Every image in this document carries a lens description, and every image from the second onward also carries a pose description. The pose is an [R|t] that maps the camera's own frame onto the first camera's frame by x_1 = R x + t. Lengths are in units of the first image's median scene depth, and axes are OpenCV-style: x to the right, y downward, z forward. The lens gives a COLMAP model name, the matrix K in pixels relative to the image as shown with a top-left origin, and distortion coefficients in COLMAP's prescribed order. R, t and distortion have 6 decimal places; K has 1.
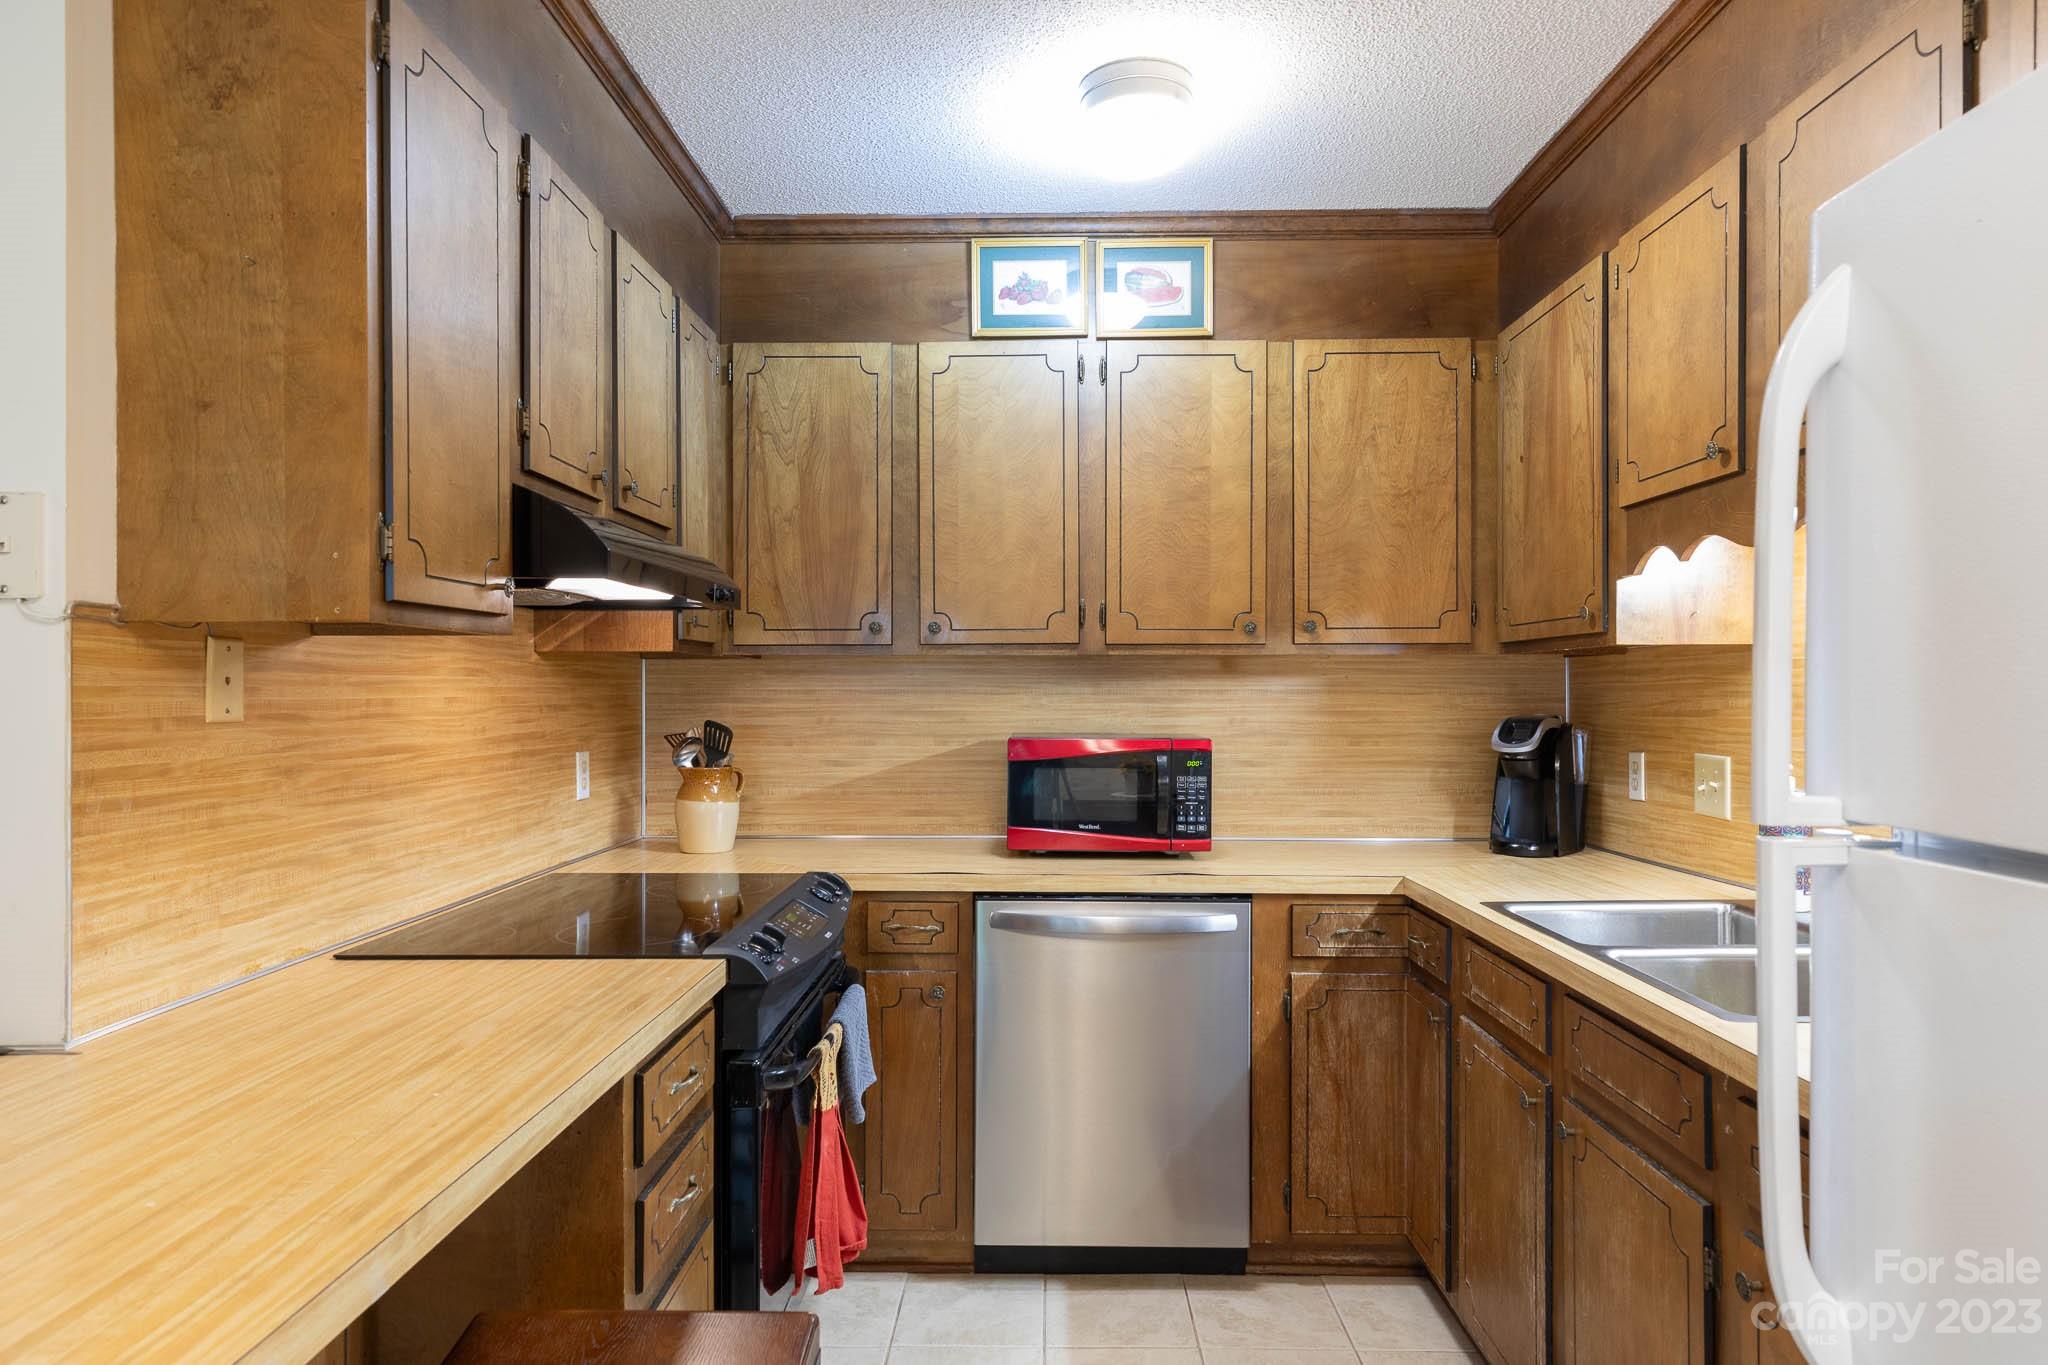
lens RADIAL K [[1183.3, 0, 1019.2], [0, 1183.3, 690.1], [0, 0, 1]] dist [0.013940, -0.000899]
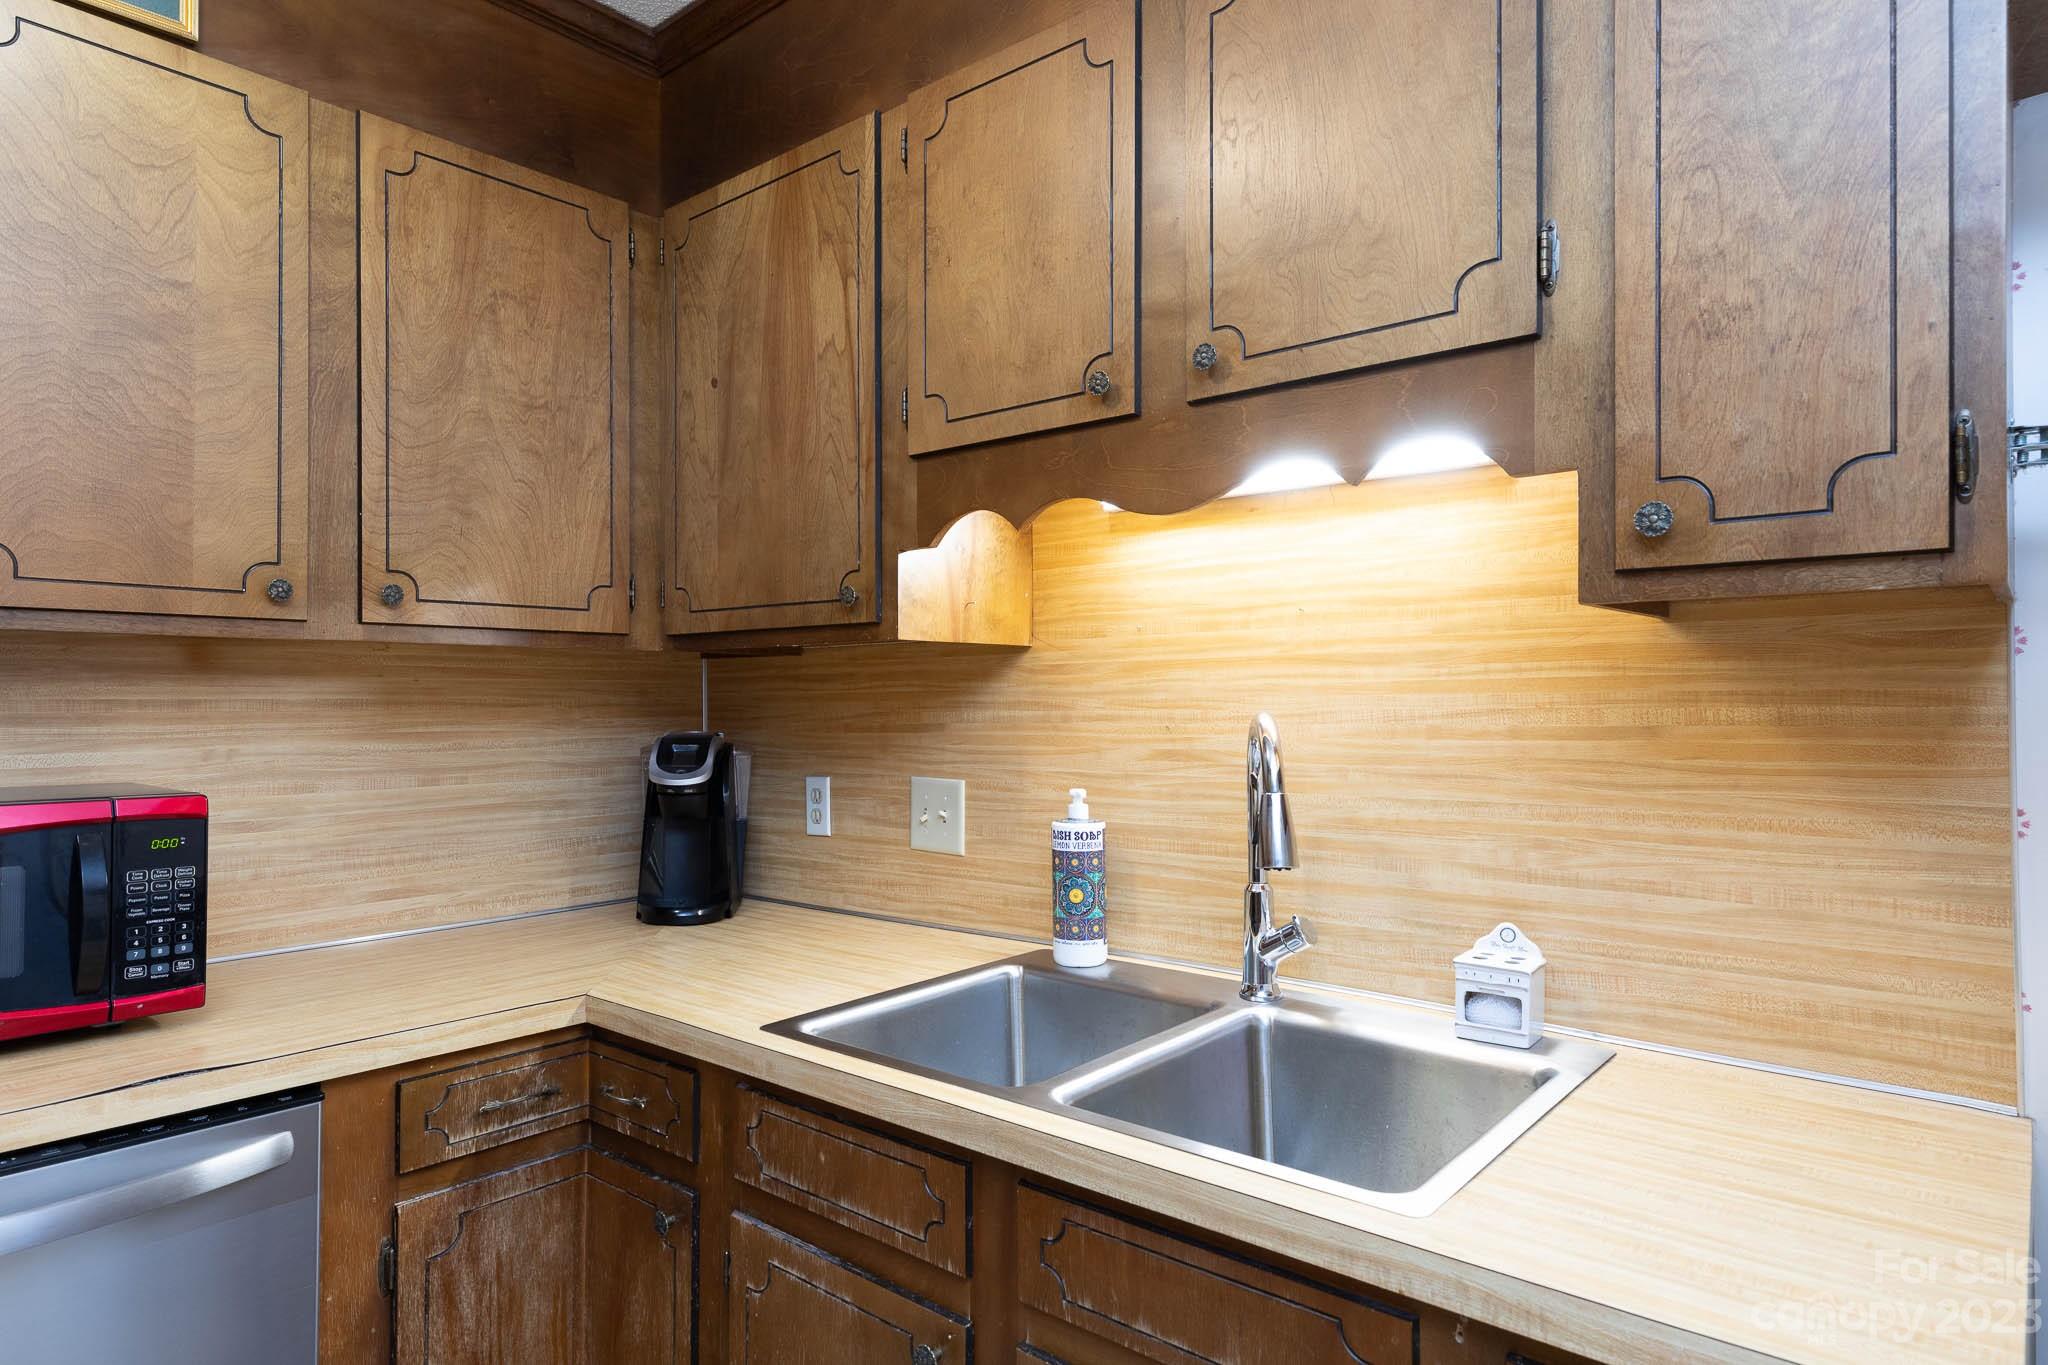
lens RADIAL K [[1183.3, 0, 1019.2], [0, 1183.3, 690.1], [0, 0, 1]] dist [0.013940, -0.000899]
pose [[0.634990, 0.004719, 0.772506, -0.018531], [0.000735, 0.999977, -0.006713, -0.001199], [-0.772520, 0.004831, 0.634972, 0.380964]]
